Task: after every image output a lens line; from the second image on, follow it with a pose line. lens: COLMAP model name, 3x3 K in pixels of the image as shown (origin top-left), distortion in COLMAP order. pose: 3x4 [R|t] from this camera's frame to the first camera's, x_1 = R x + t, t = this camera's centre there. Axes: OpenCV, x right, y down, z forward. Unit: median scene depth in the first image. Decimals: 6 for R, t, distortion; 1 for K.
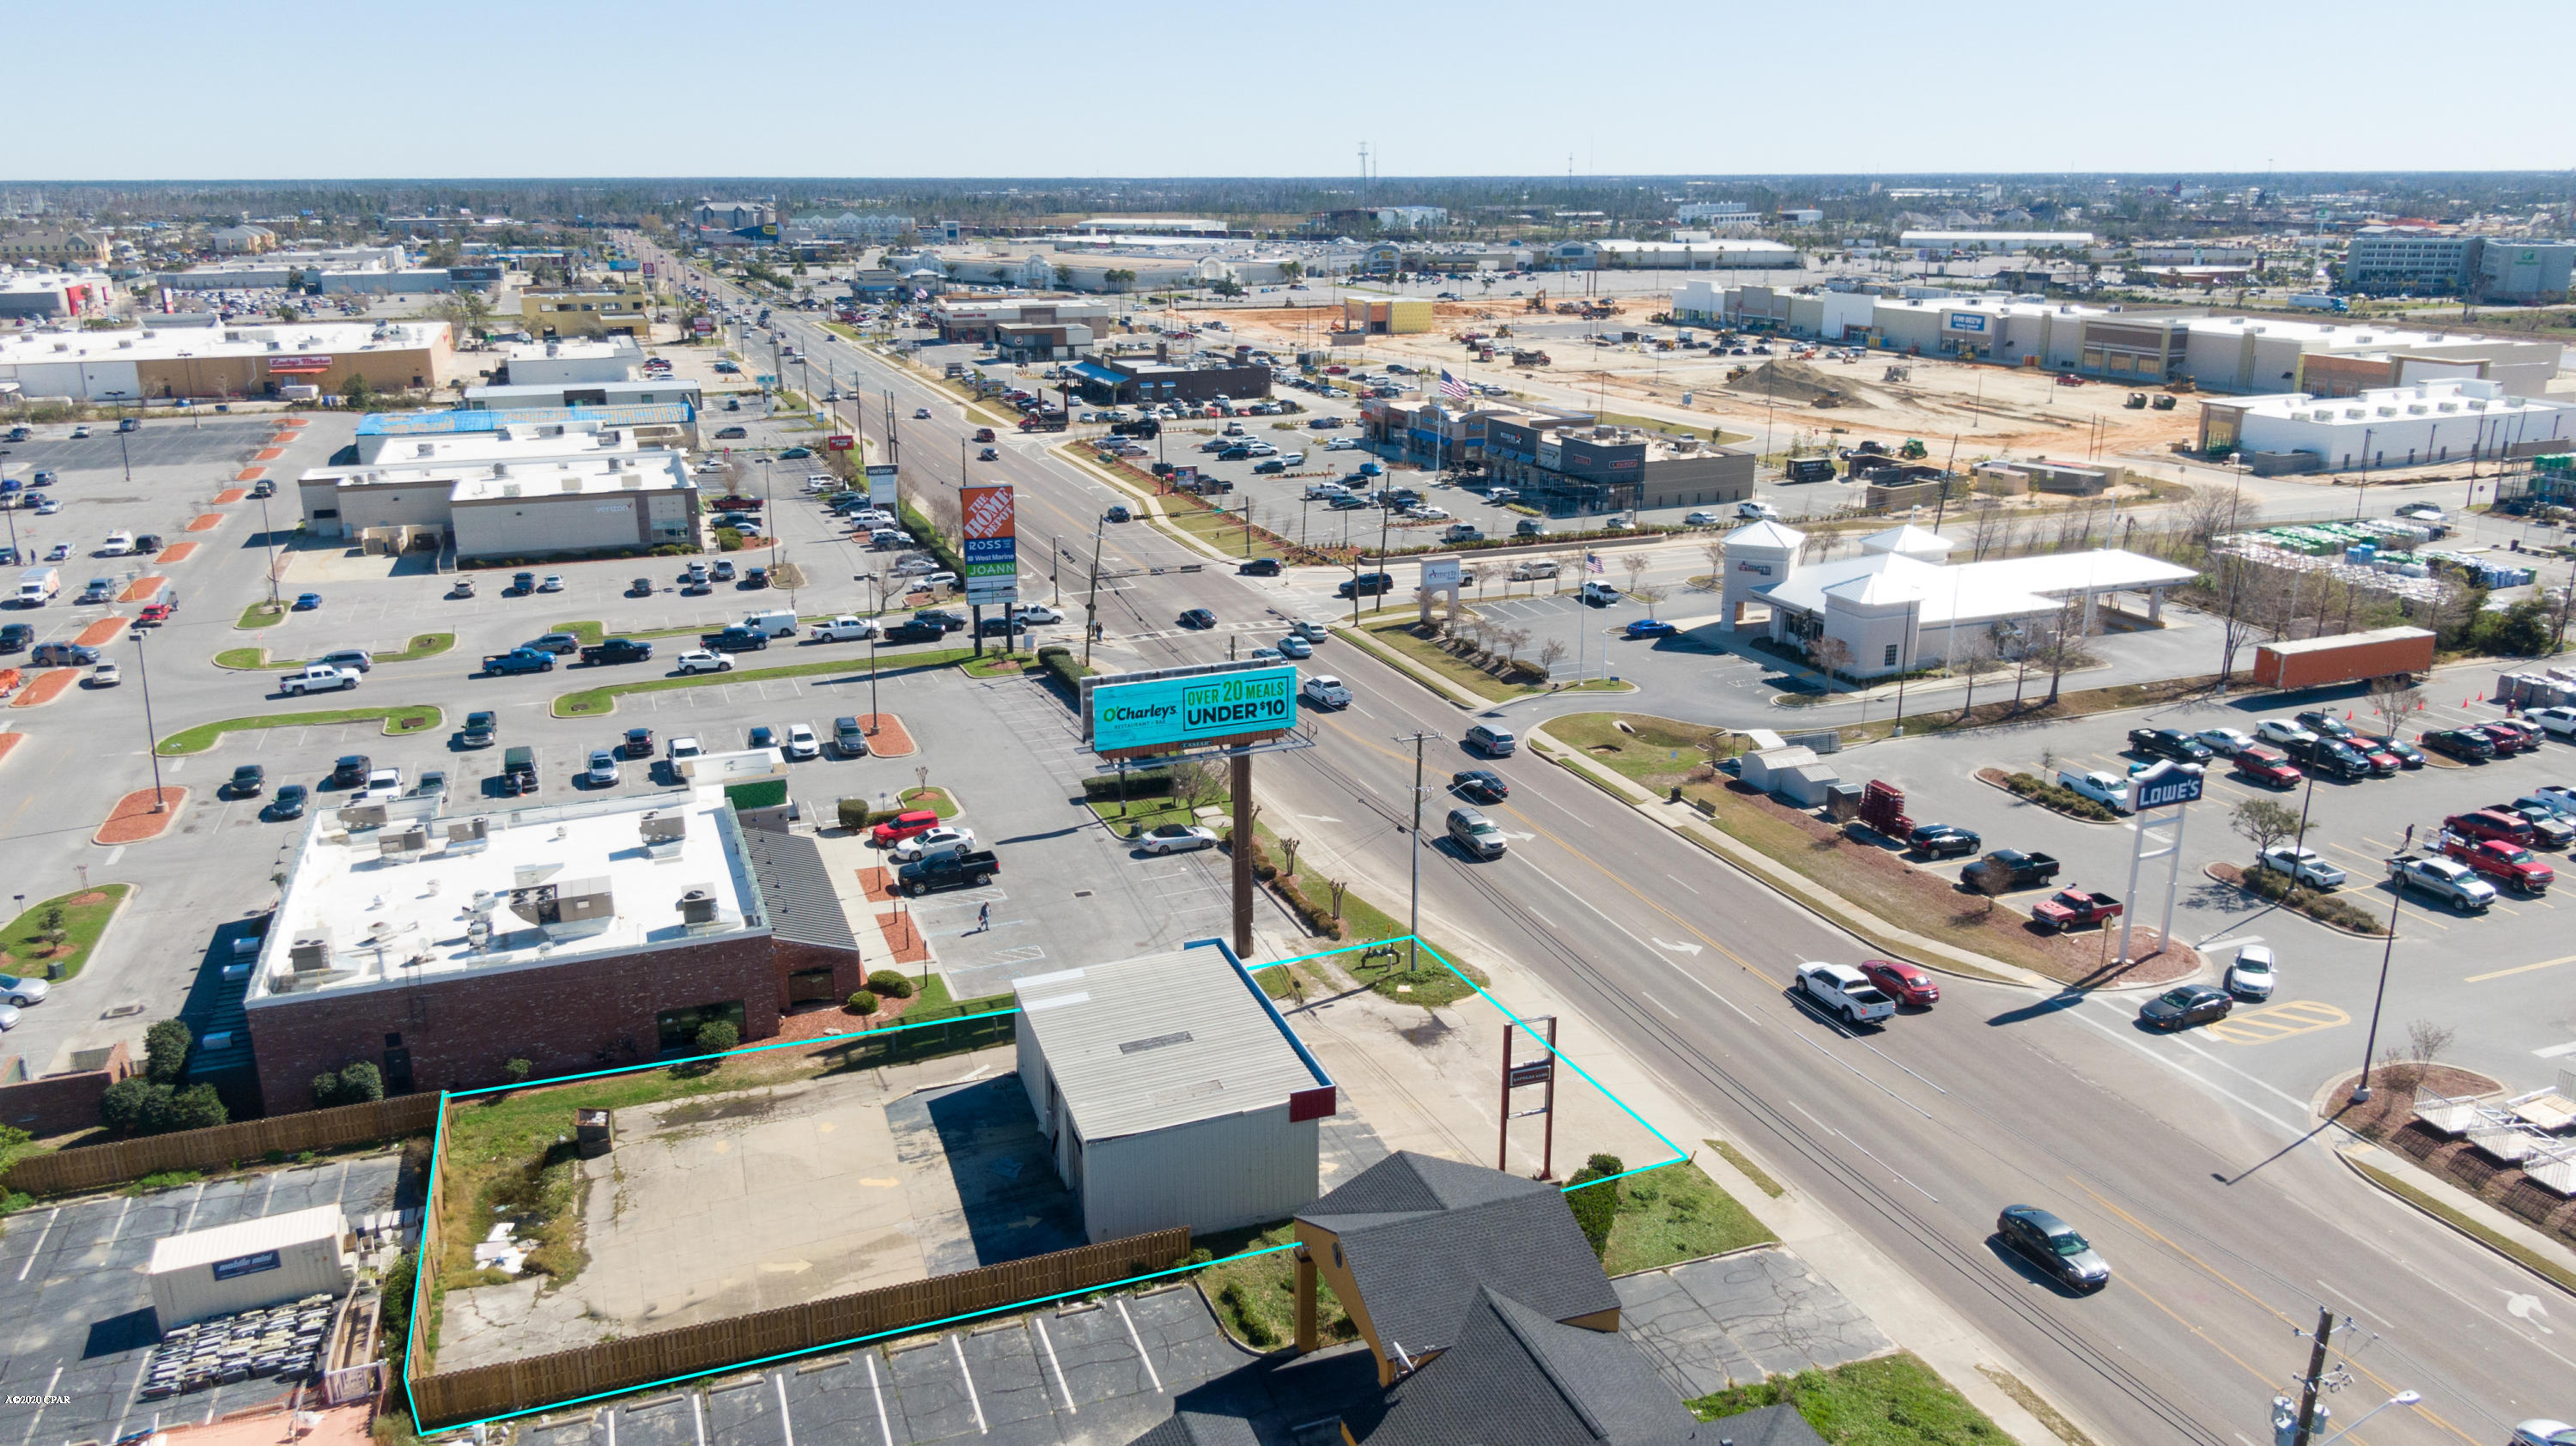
lens RADIAL K [[1805.1, 0, 1288.6], [0, 1805.1, 798.5], [0, 0, 1]] dist [0.000815, -0.001355]
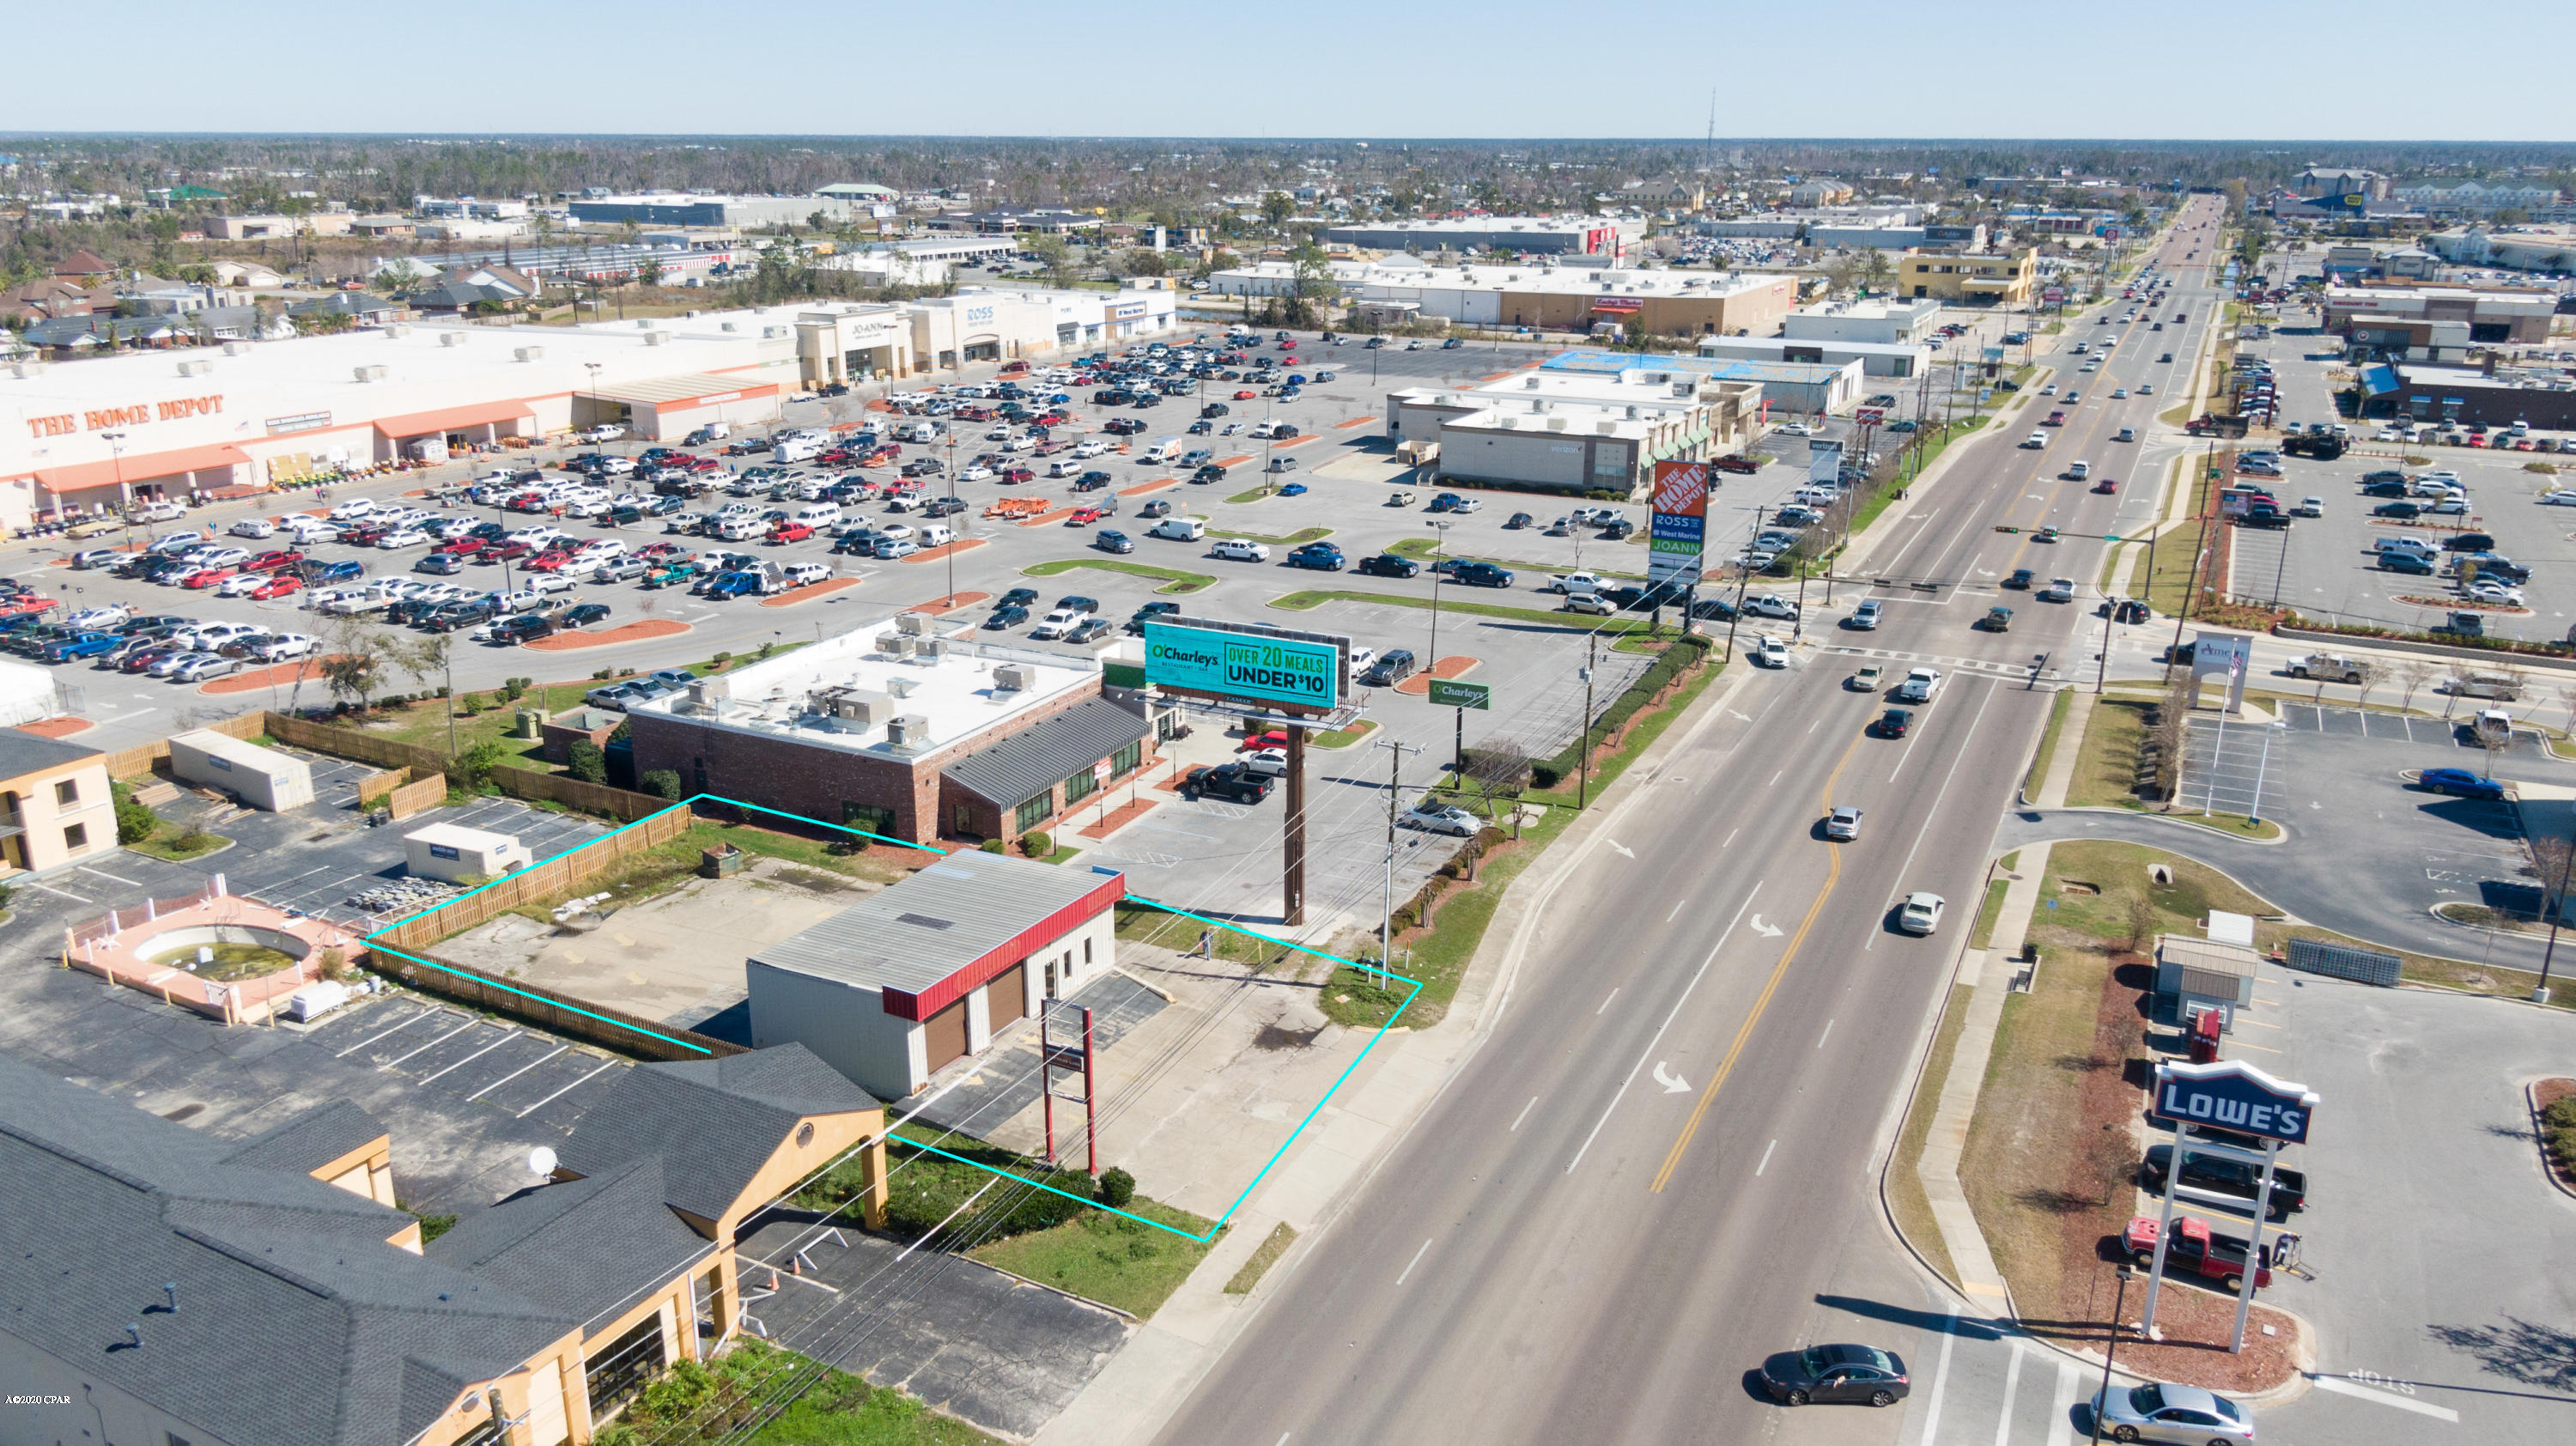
lens RADIAL K [[1805.1, 0, 1288.6], [0, 1805.1, 798.5], [0, 0, 1]] dist [0.000815, -0.001355]
pose [[0.672595, 0.261177, -0.692388, 0.547612], [-0.247829, 0.961117, 0.121801, -0.085592], [0.697278, 0.089671, 0.711170, 0.233087]]
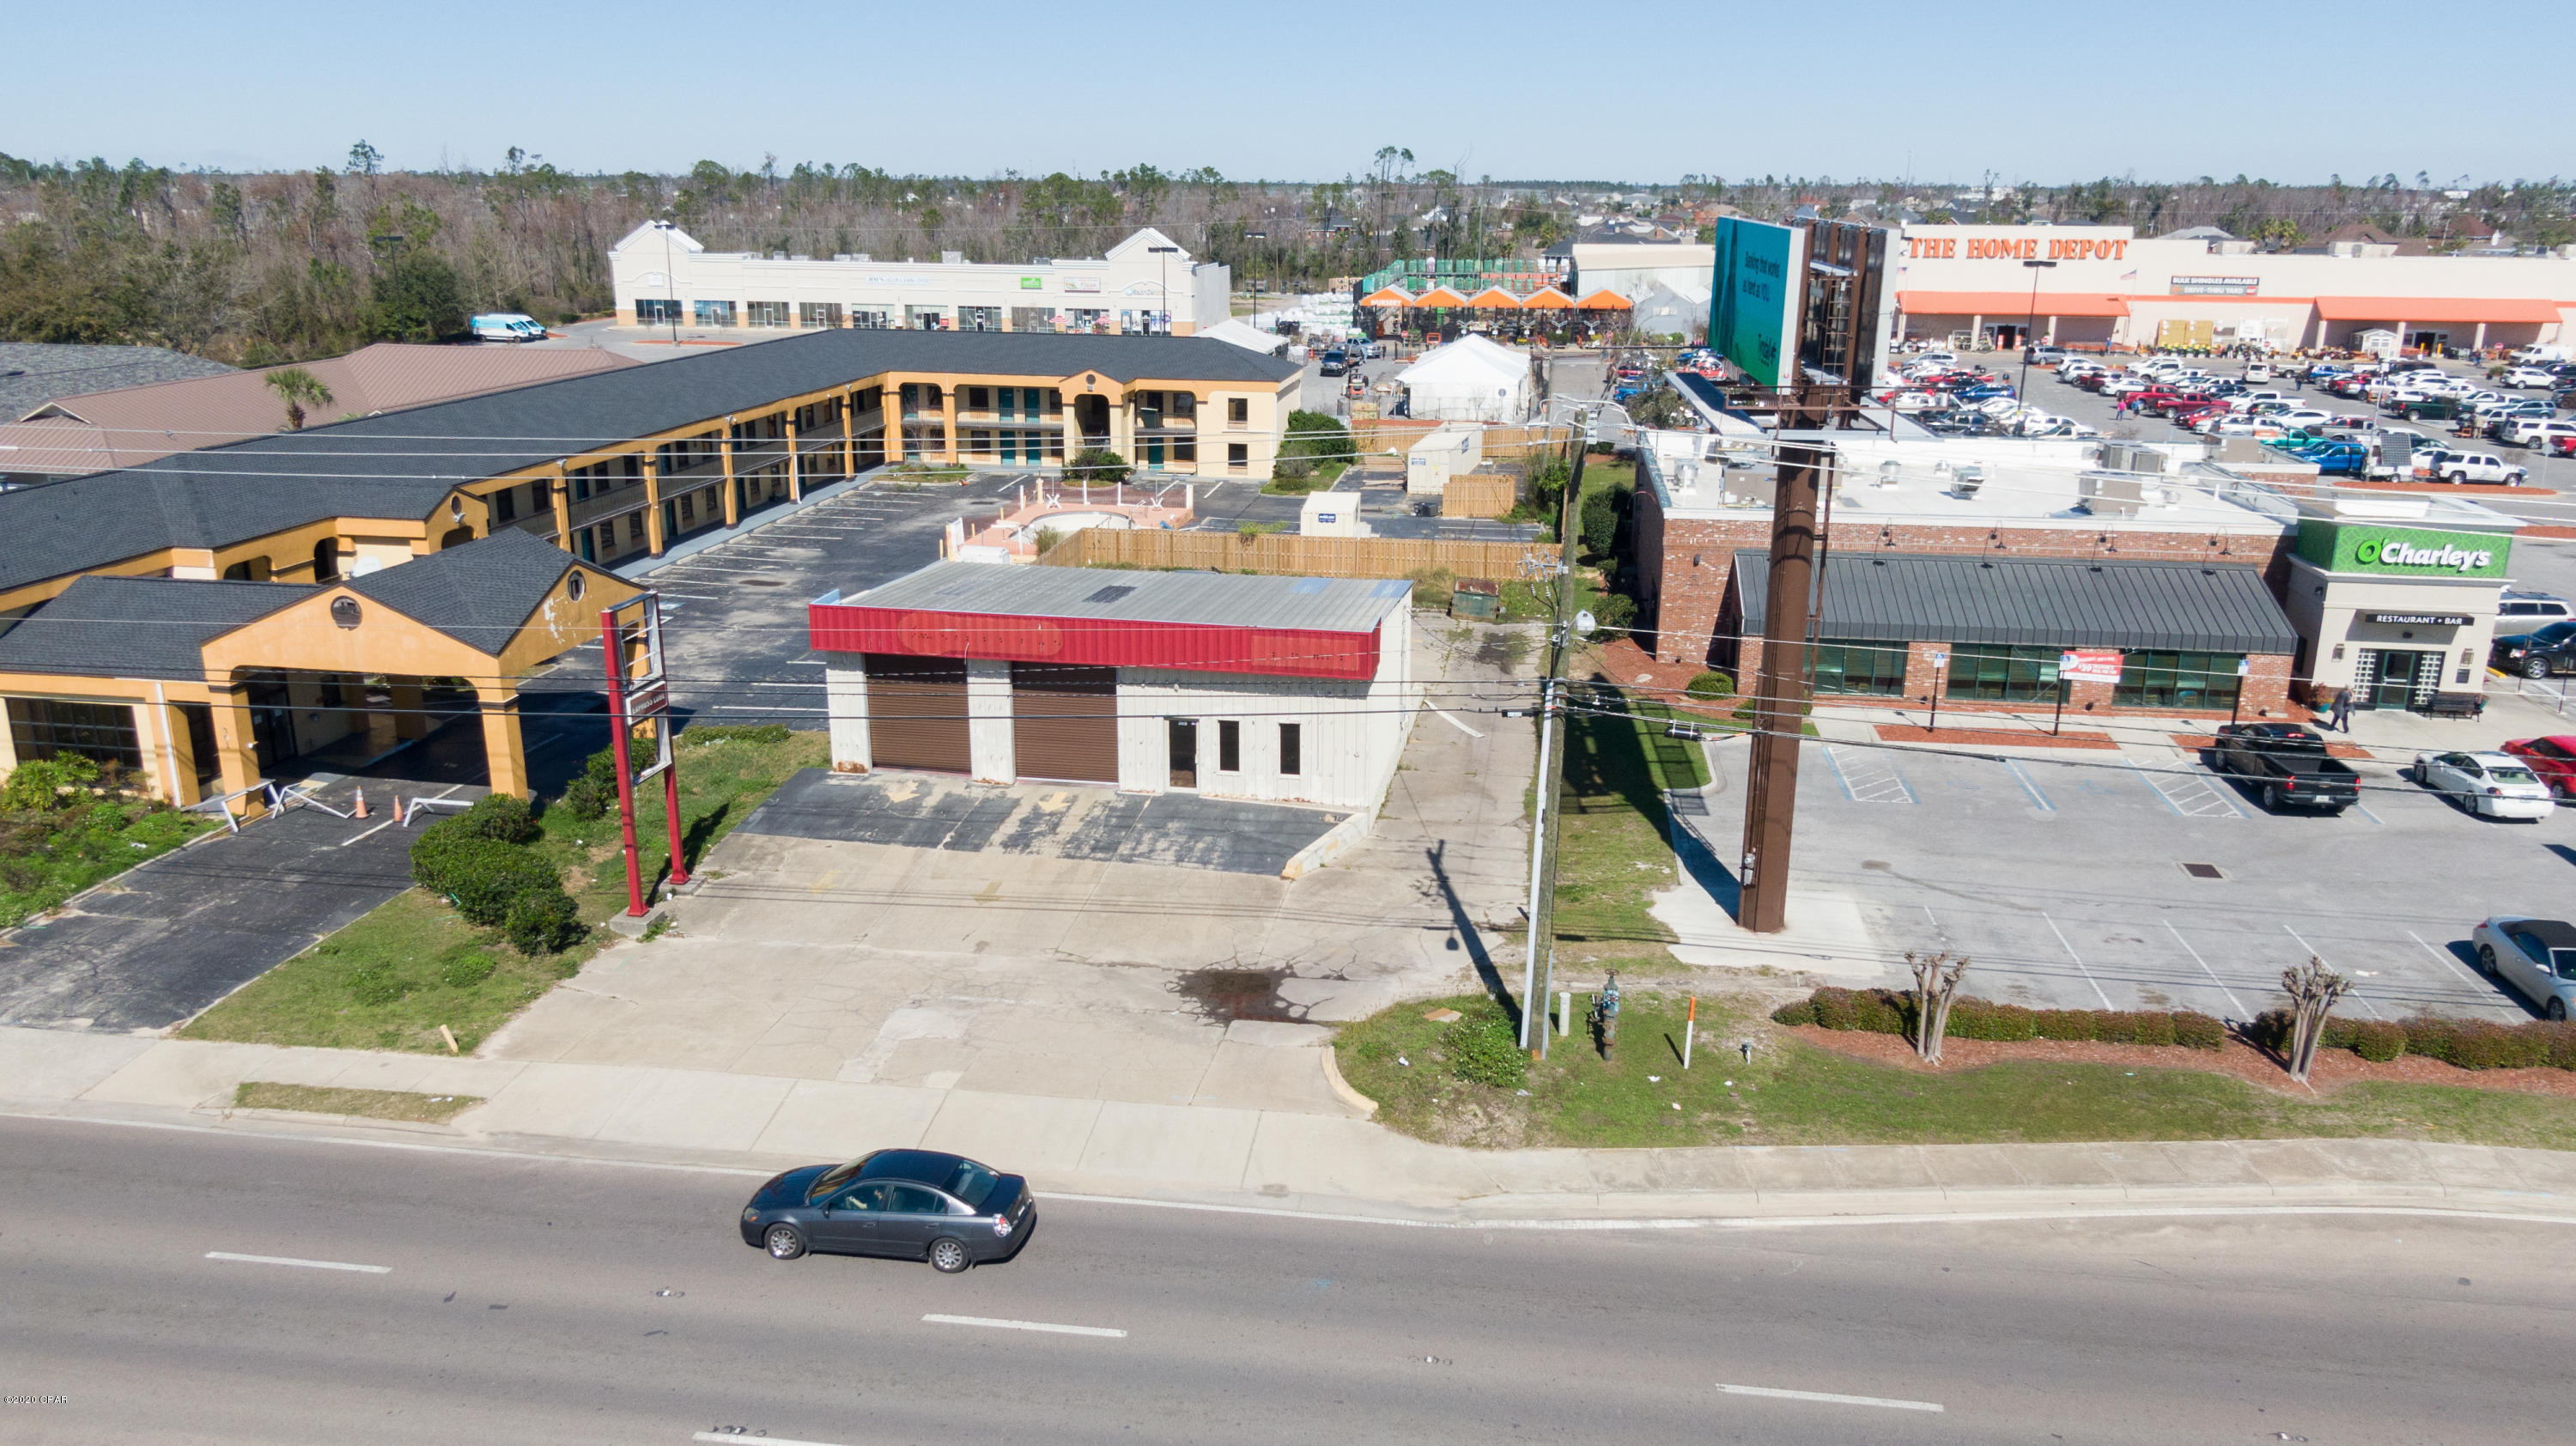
lens RADIAL K [[1816.9, 0, 1288.0], [0, 1816.9, 723.0], [0, 0, 1]] dist [0.031154, -0.061733]
pose [[-0.486924, 0.249522, -0.837045, 0.333360], [-0.285671, 0.860126, 0.422582, -0.095384], [0.825407, 0.444885, -0.347535, 0.874217]]
